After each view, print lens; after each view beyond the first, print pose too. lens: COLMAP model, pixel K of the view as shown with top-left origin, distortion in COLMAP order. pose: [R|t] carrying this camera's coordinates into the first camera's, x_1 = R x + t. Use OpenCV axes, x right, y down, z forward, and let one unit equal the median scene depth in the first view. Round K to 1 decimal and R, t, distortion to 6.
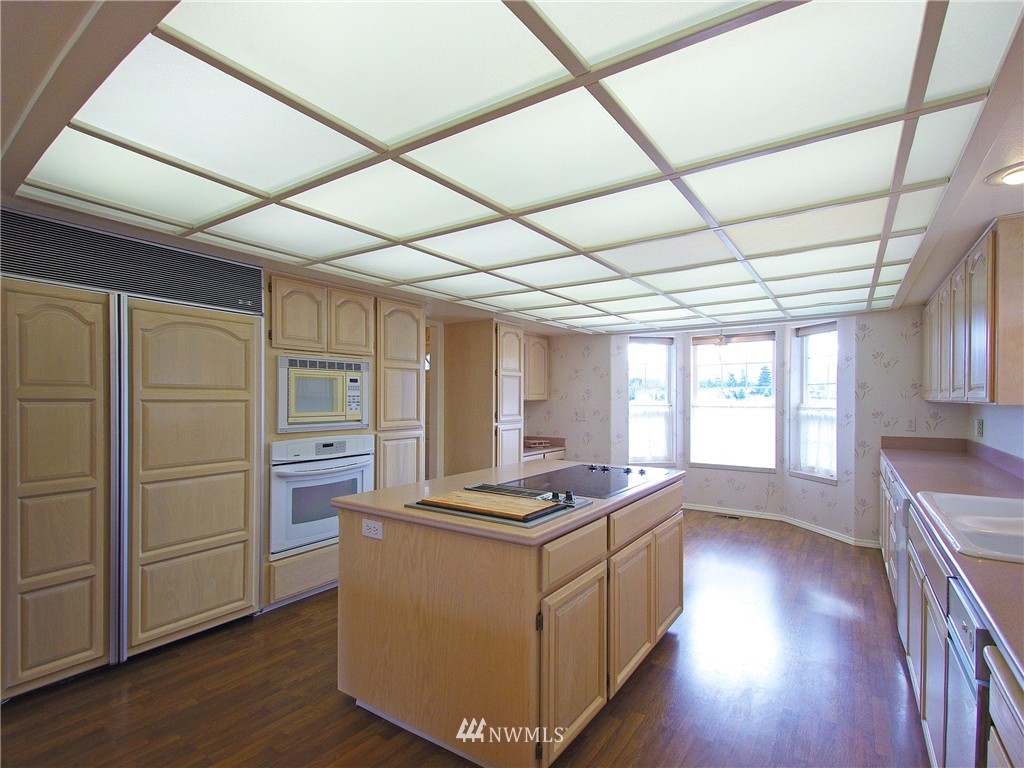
lens RADIAL K [[480.4, 0, 462.1], [0, 480.4, 395.4], [0, 0, 1]] dist [-0.013840, -0.000715]
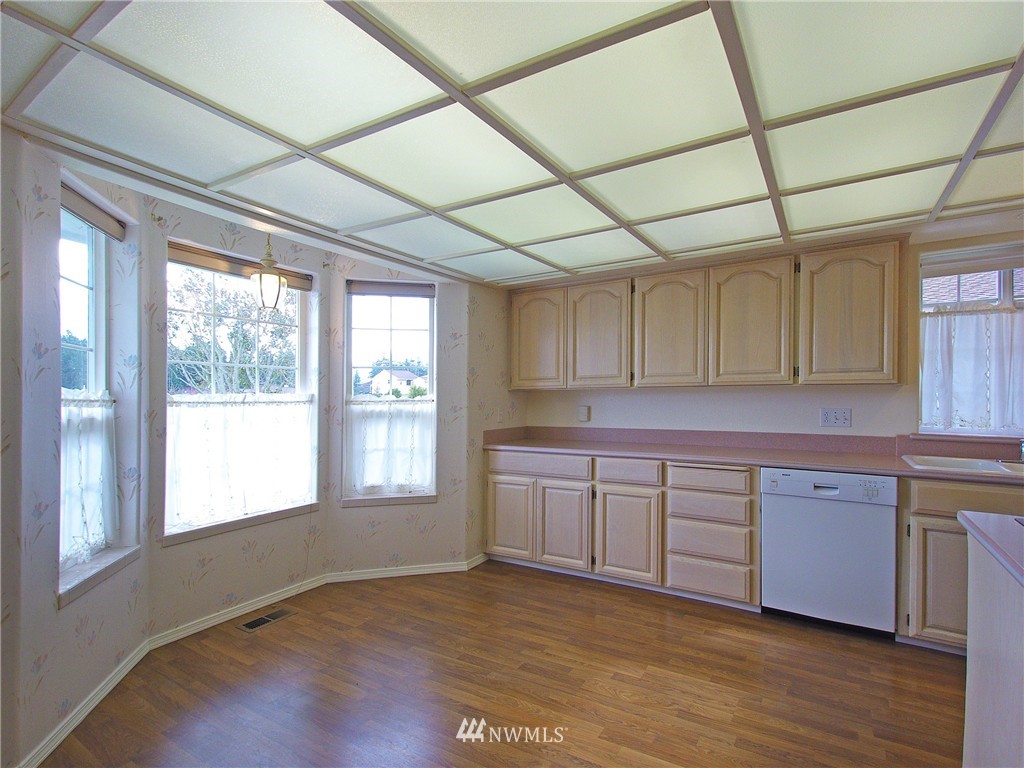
lens RADIAL K [[480.4, 0, 513.5], [0, 480.4, 396.1], [0, 0, 1]] dist [-0.013840, -0.000715]
pose [[-0.162711, 0.006843, 0.986650, 0.012654], [-0.000161, 0.999976, -0.006962, 0.023252], [-0.986674, -0.001291, -0.162706, 0.874797]]
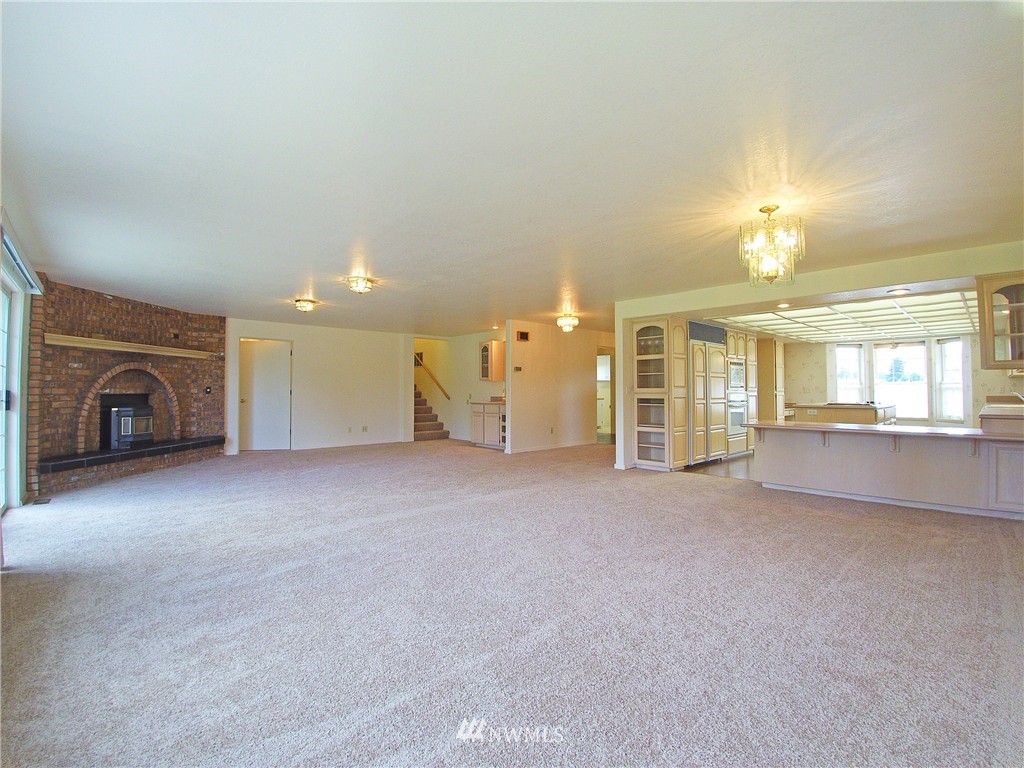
lens RADIAL K [[480.4, 0, 539.0], [0, 480.4, 370.8], [0, 0, 1]] dist [-0.013840, -0.000715]
pose [[0.995498, -0.008678, -0.094389, -0.638752], [0.004913, 0.999186, -0.040050, 0.043605], [0.094660, 0.039406, 0.994729, -0.936481]]
